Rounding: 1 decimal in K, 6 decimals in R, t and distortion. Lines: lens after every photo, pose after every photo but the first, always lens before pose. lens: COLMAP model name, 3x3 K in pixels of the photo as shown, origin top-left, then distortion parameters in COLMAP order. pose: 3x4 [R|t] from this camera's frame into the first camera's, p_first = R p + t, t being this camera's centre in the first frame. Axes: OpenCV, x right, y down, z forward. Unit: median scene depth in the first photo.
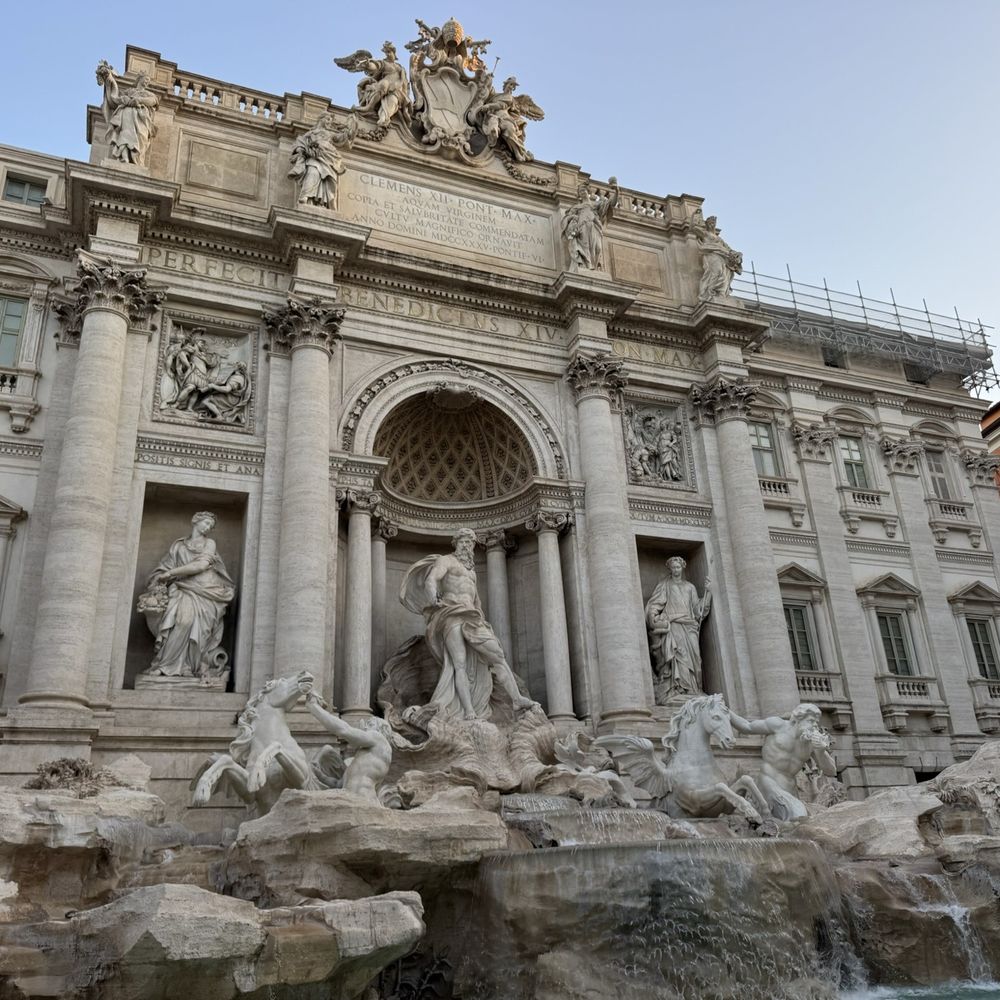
lens RADIAL K [[927.3, 0, 499.9], [0, 927.3, 512.9], [0, 0, 1]] dist [0.049701, 0.000000]
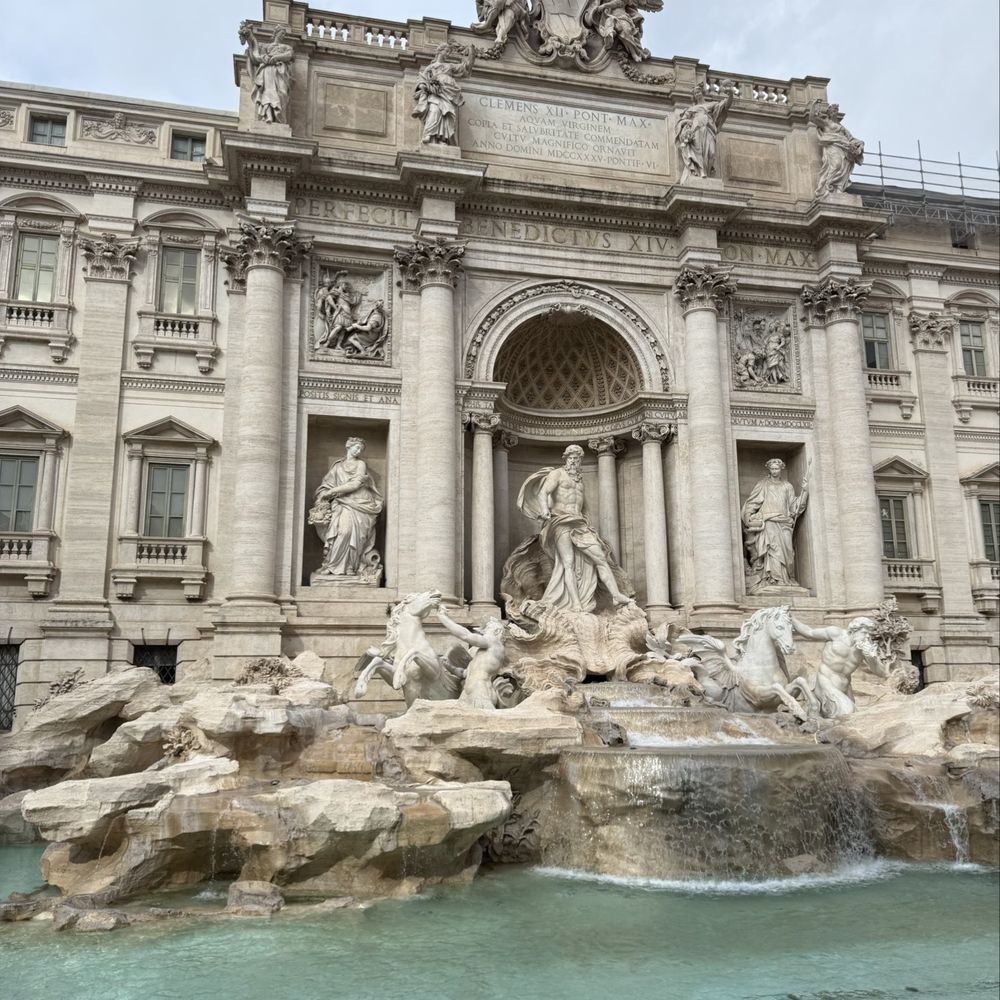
lens RADIAL K [[927.3, 0, 498.6], [0, 927.3, 513.6], [0, 0, 1]] dist [0.049701, 0.000000]
pose [[0.985821, 0.009553, -0.167530, 0.055742], [0.024424, 0.979578, 0.199578, -0.116526], [0.166015, -0.200840, 0.965454, -0.117135]]
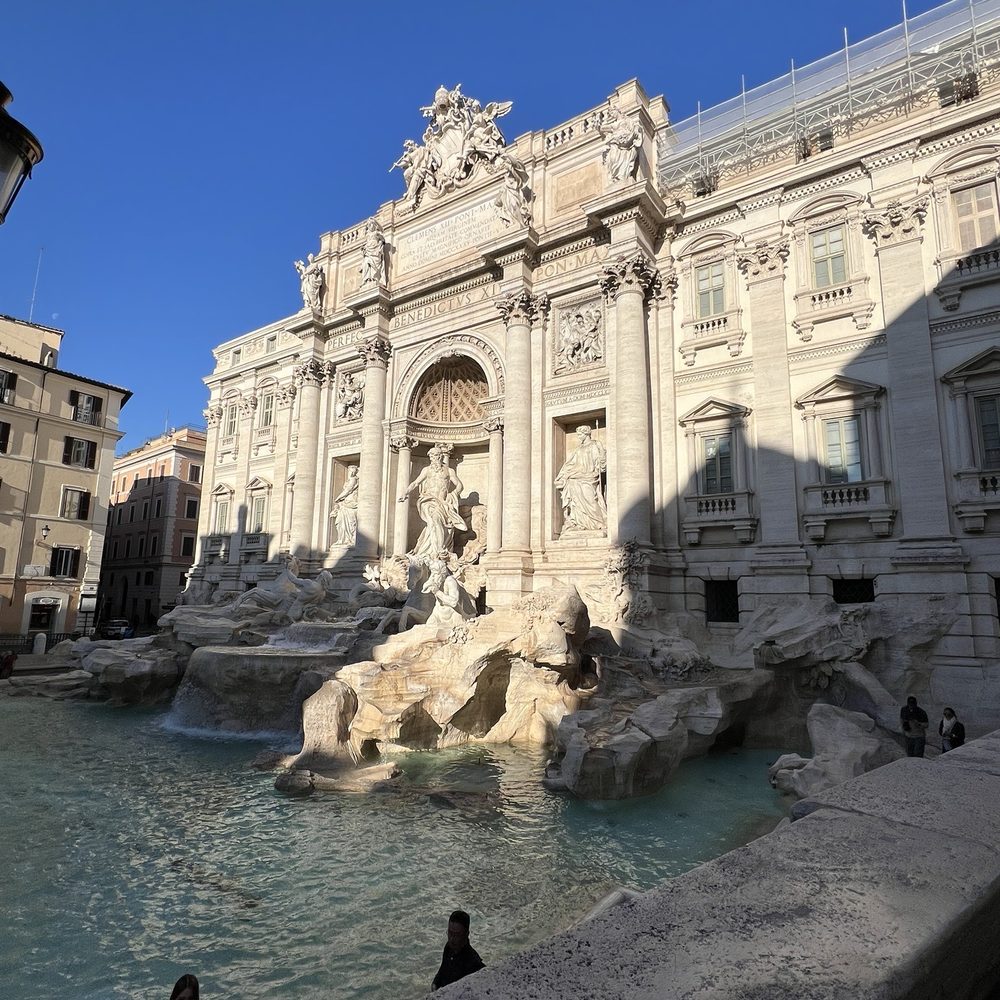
lens RADIAL K [[618.2, 0, 498.8], [0, 618.2, 499.4], [0, 0, 1]] dist [0.000401, 0.000775]
pose [[0.537121, -0.081353, -0.839573, 0.870429], [0.284705, 0.954413, 0.089661, 0.035625], [0.794005, -0.287190, 0.535797, 0.414678]]
